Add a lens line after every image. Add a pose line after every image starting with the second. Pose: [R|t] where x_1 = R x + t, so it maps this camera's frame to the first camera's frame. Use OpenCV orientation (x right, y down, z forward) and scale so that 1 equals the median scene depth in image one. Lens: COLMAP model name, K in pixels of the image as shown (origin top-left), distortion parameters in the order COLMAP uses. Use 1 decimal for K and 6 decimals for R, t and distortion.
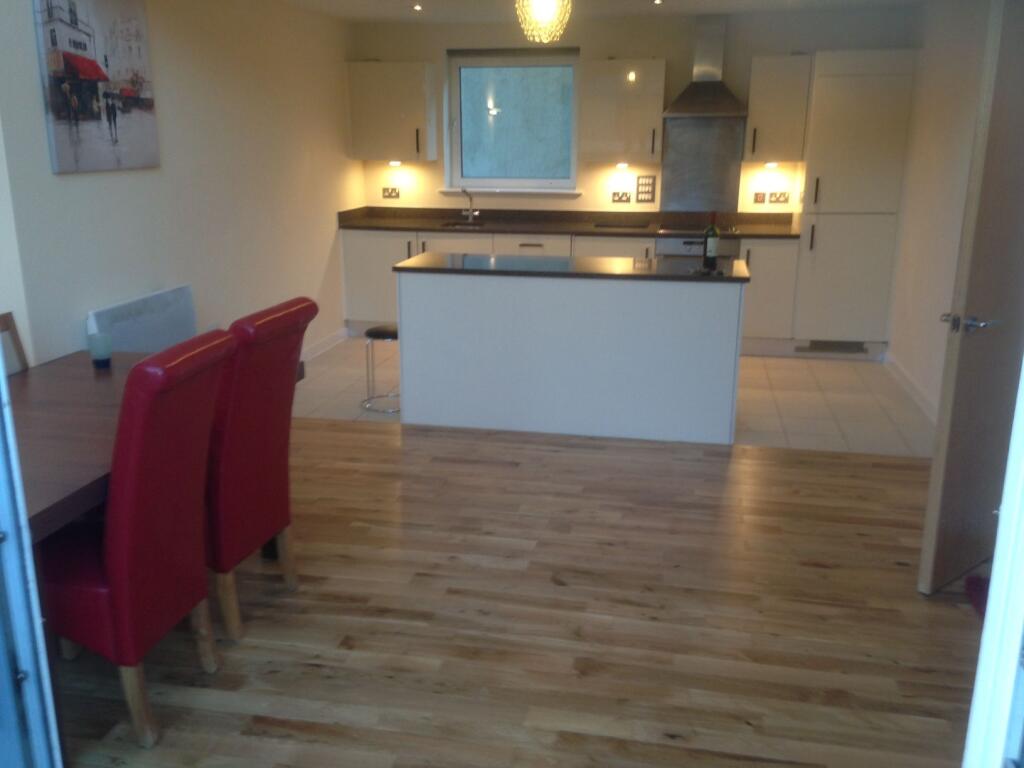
lens RADIAL K [[927.4, 0, 510.7], [0, 927.4, 384.7], [0, 0, 1]] dist [0.131252, -0.171168]
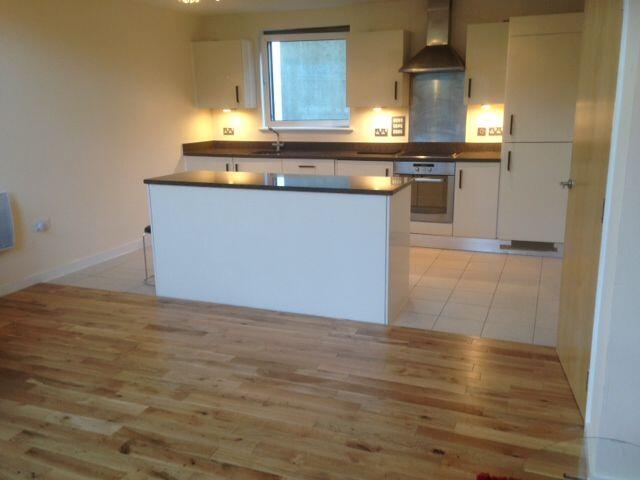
lens RADIAL K [[579.6, 0, 325.1], [0, 579.6, 244.0], [0, 0, 1]] dist [0.131252, -0.171168]
pose [[0.983109, 0.024907, -0.181316, 0.202652], [-0.028917, 0.999391, -0.019508, -0.017826], [0.180720, 0.024422, 0.983231, 0.148728]]
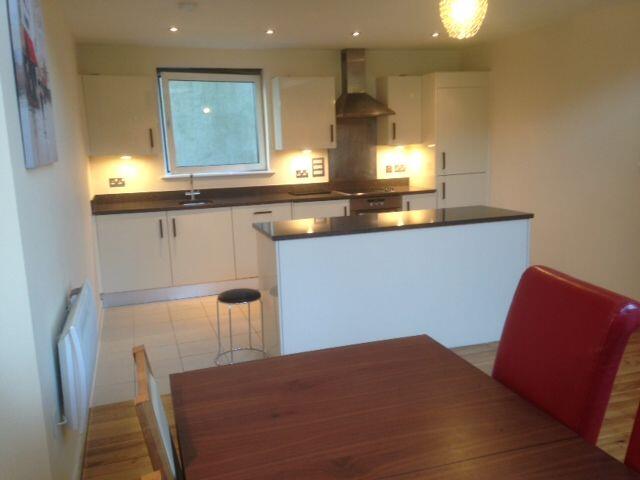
lens RADIAL K [[579.6, 0, 322.1], [0, 579.6, 233.1], [0, 0, 1]] dist [0.131252, -0.171168]
pose [[0.869949, -0.109694, 0.480788, -0.288571], [0.162447, 0.984276, -0.069368, -0.050703], [-0.465618, 0.138449, 0.874089, 0.249730]]
